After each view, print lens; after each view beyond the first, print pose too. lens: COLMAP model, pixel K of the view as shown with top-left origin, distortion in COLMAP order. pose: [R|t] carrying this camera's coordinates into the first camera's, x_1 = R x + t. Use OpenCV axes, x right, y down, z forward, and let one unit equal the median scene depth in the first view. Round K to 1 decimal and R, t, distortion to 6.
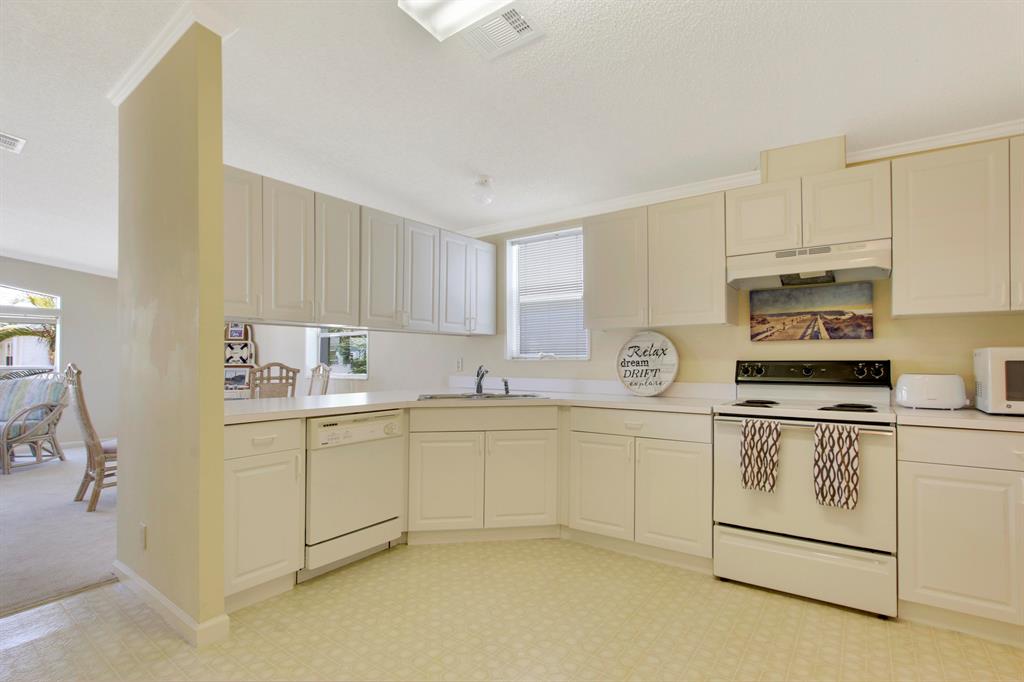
lens RADIAL K [[494.9, 0, 506.2], [0, 494.9, 351.2], [0, 0, 1]] dist [-0.030761, 0.001980]
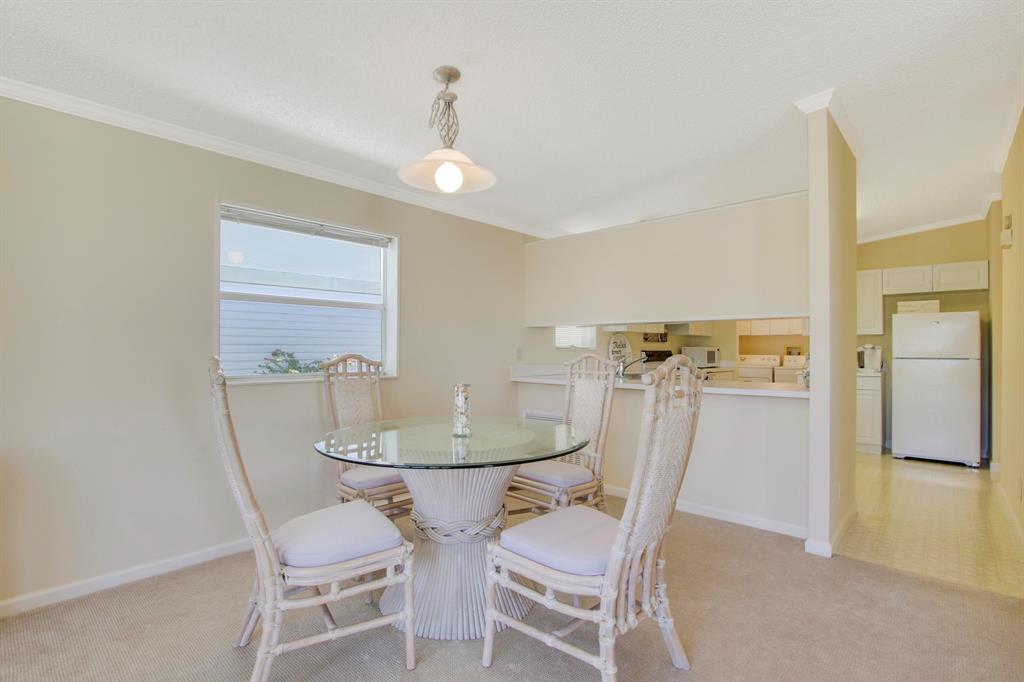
lens RADIAL K [[494.9, 0, 512.9], [0, 494.9, 347.8], [0, 0, 1]] dist [-0.030761, 0.001980]
pose [[0.097723, 0.006515, 0.995192, -1.440762], [-0.022703, 0.999733, -0.004315, 0.024969], [-0.994955, -0.022172, 0.097845, 1.182362]]
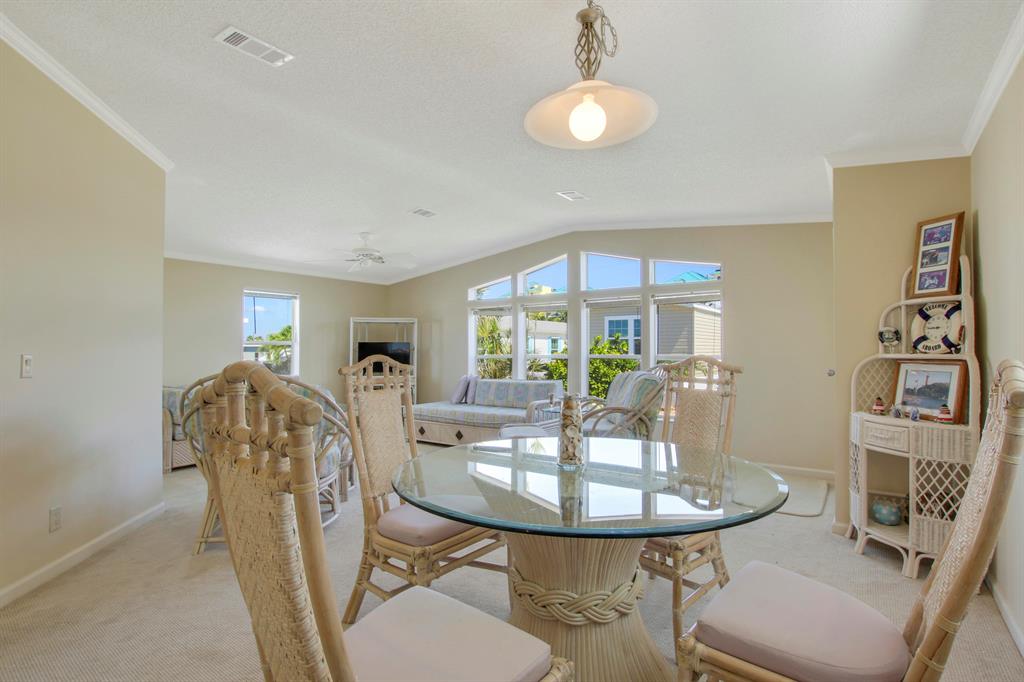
lens RADIAL K [[494.9, 0, 519.1], [0, 494.9, 334.7], [0, 0, 1]] dist [-0.030761, 0.001980]
pose [[0.014416, -0.031223, -0.999408, -0.300075], [0.029173, 0.999100, -0.030793, 0.022916], [0.999470, -0.028712, 0.015314, 1.254609]]
